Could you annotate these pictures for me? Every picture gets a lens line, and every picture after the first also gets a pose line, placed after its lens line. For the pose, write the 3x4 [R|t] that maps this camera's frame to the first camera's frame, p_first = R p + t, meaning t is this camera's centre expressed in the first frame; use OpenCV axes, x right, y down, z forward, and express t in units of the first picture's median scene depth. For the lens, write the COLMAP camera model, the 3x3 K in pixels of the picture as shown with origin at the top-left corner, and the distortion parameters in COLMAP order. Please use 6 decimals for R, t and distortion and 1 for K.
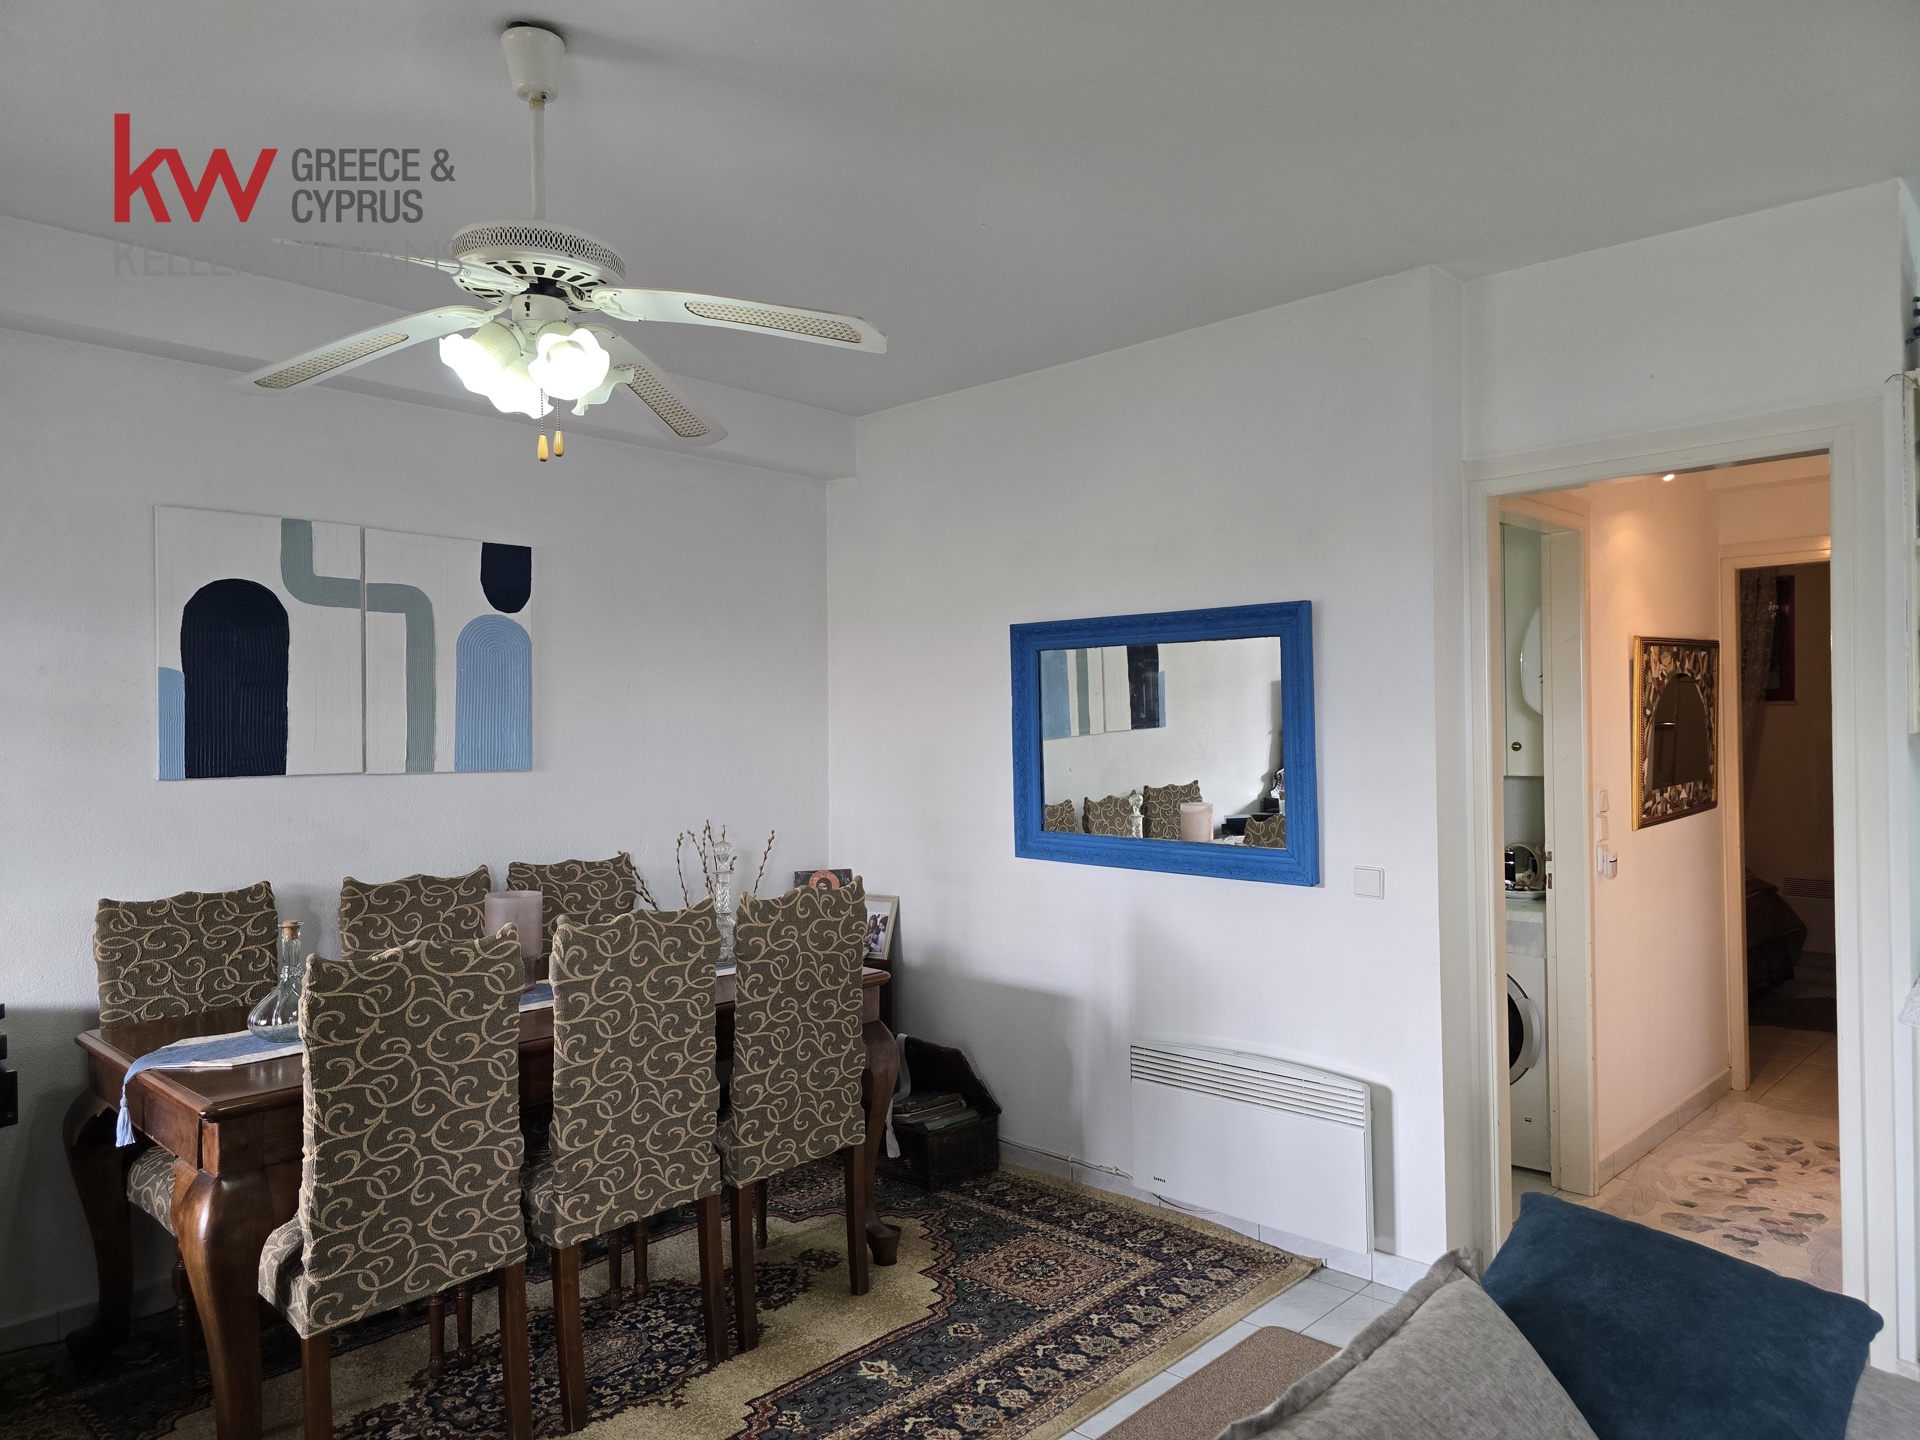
lens RADIAL K [[1284.1, 0, 966.6], [0, 1284.1, 727.3], [0, 0, 1]] dist [0.068047, -0.056188]
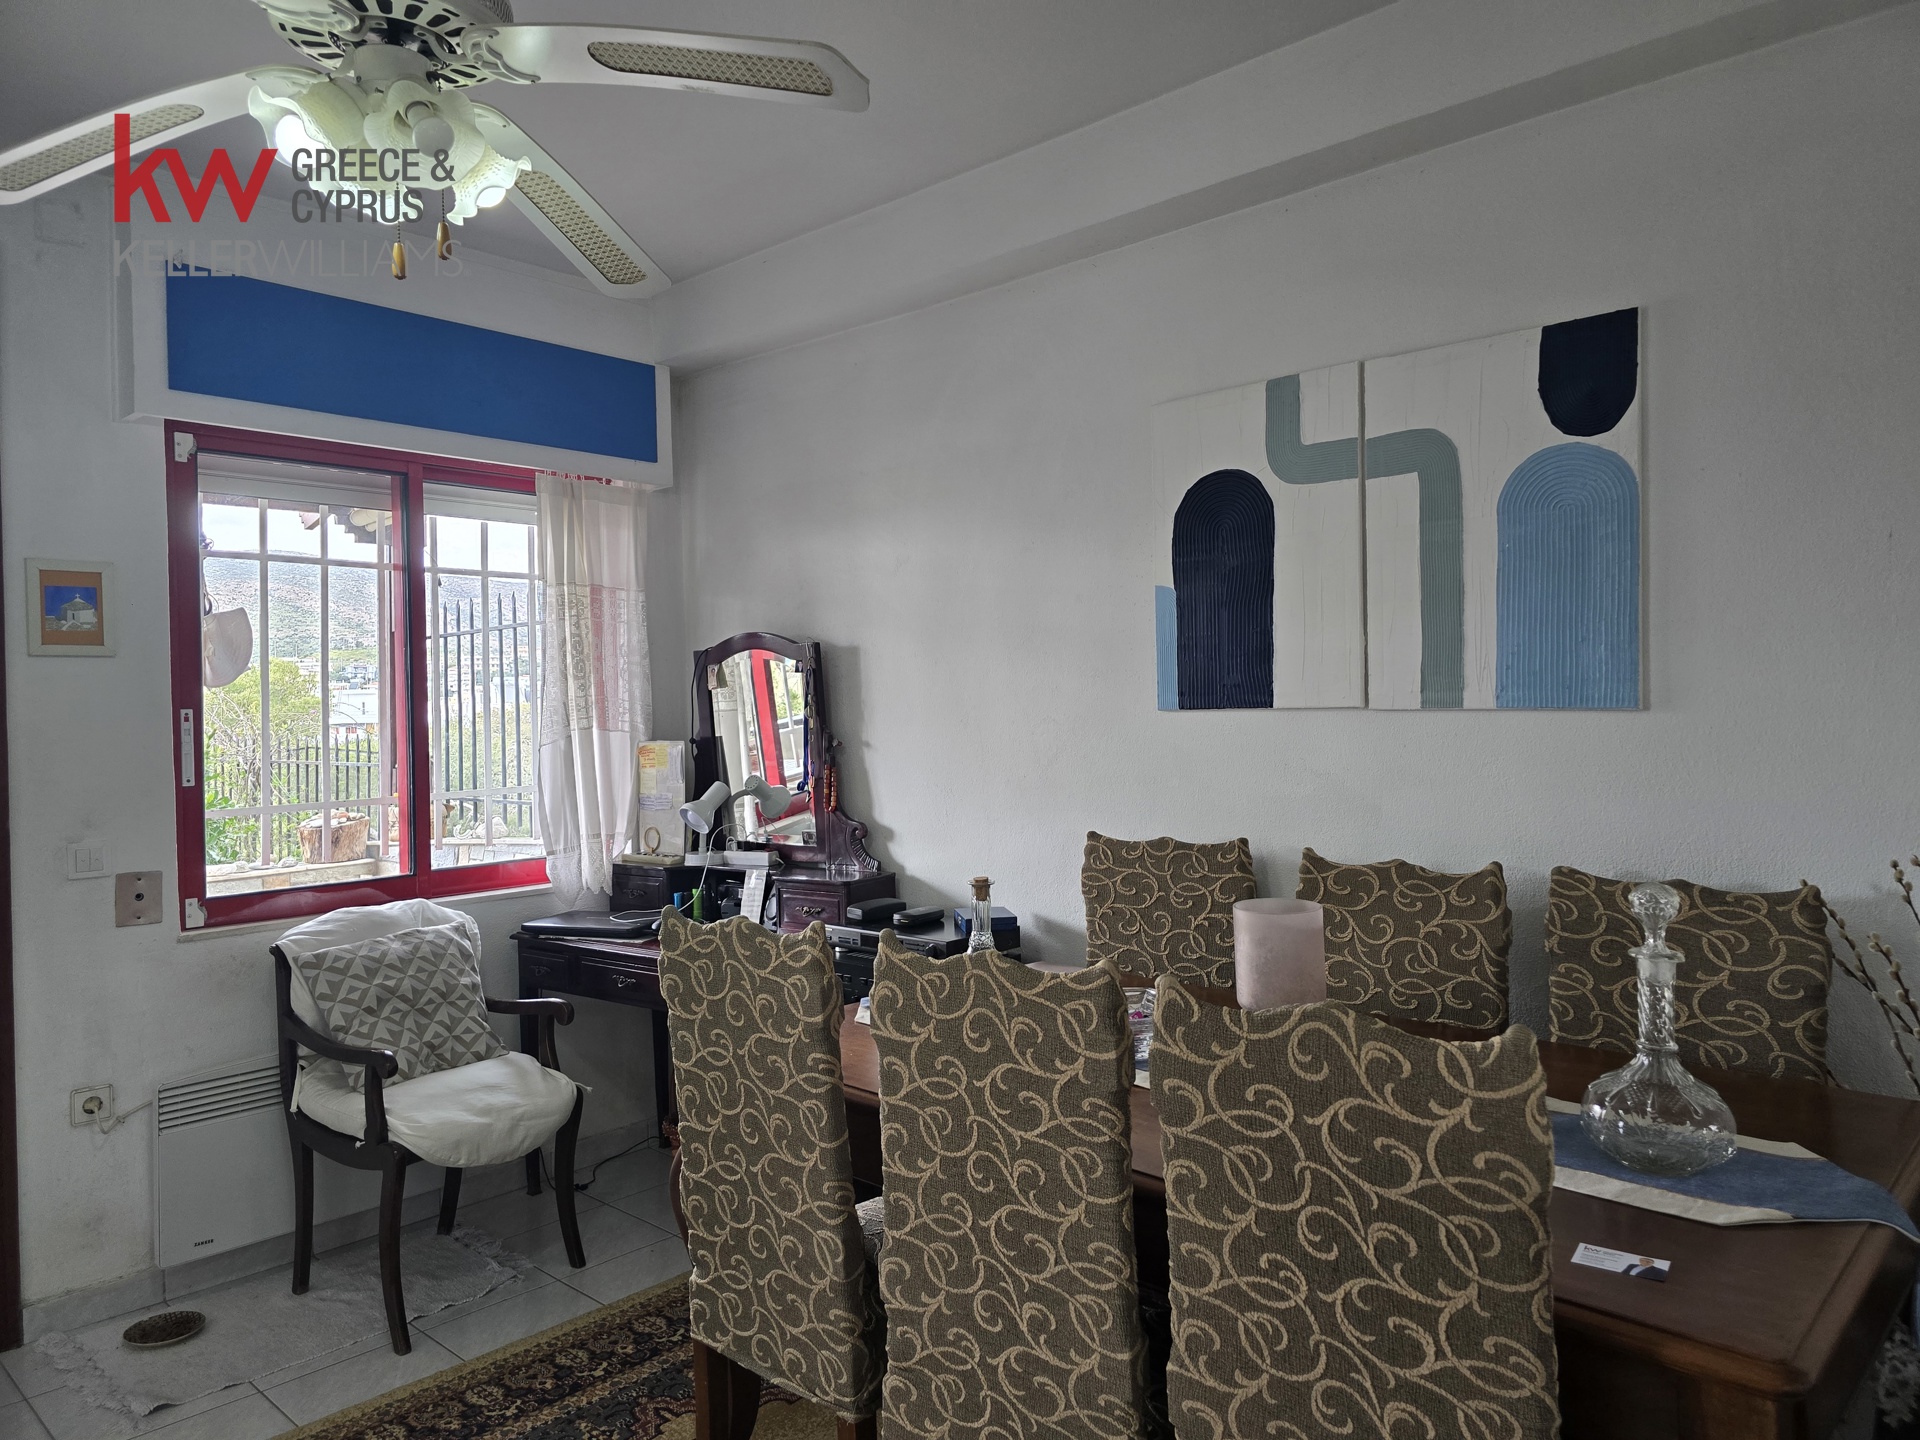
lens RADIAL K [[1284.1, 0, 961.1], [0, 1284.1, 702.3], [0, 0, 1]] dist [0.068047, -0.056188]
pose [[0.006875, 0.013743, -0.999882, 0.271639], [0.021172, 0.999679, 0.013886, 0.019599], [0.999752, -0.021265, 0.006582, 0.854703]]
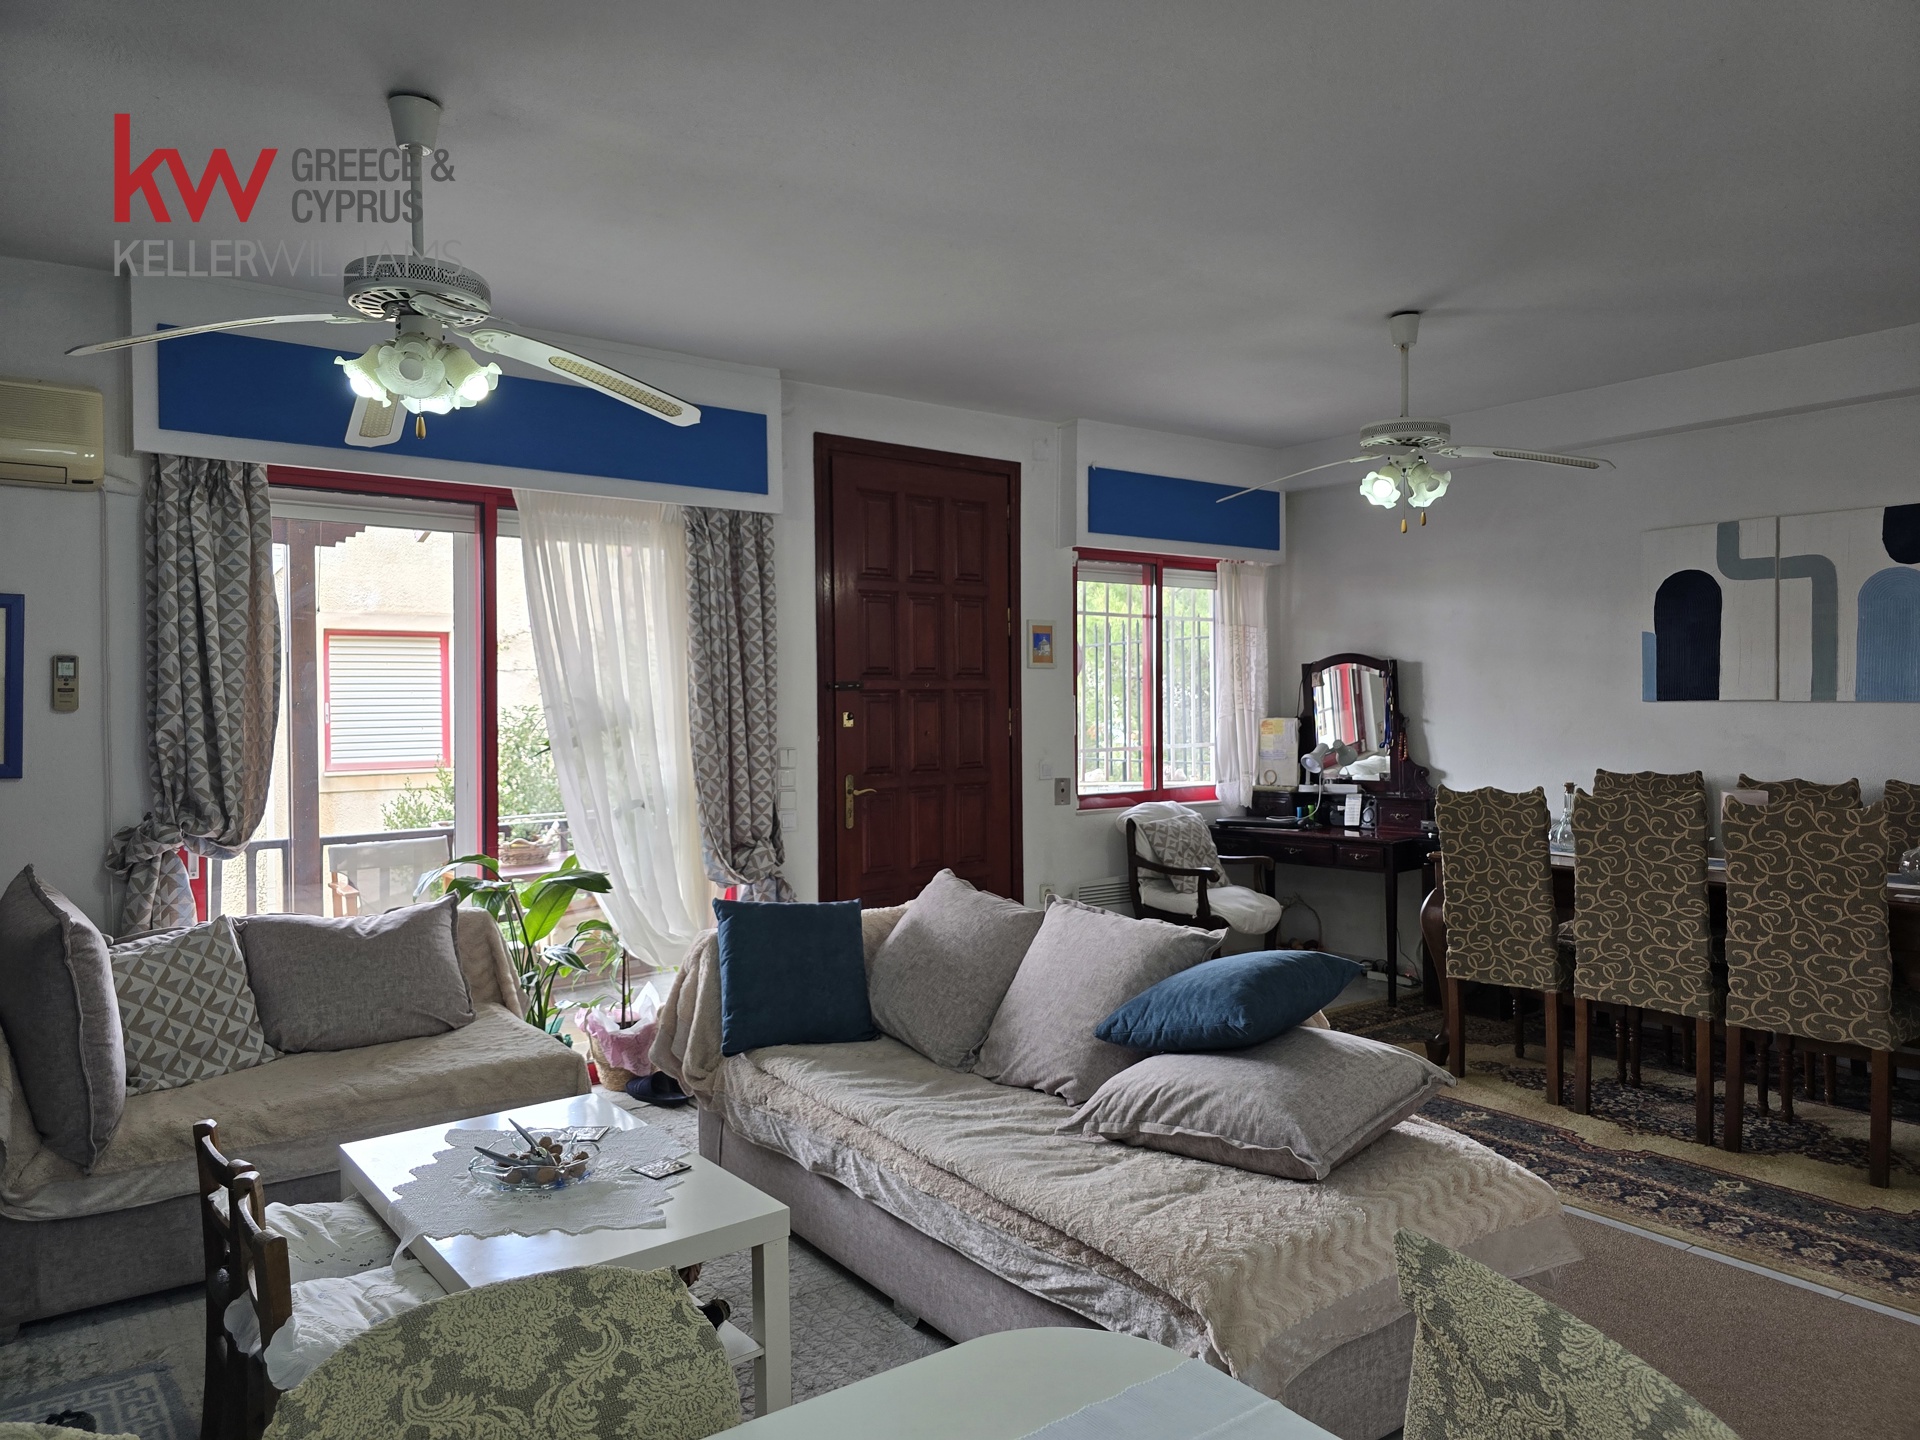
lens RADIAL K [[1284.1, 0, 966.8], [0, 1284.1, 711.0], [0, 0, 1]] dist [0.068047, -0.056188]
pose [[-0.170942, 0.021617, -0.985044, 1.122023], [0.012136, 0.999730, 0.019833, 0.010113], [0.985206, -0.008564, -0.171158, 0.447043]]
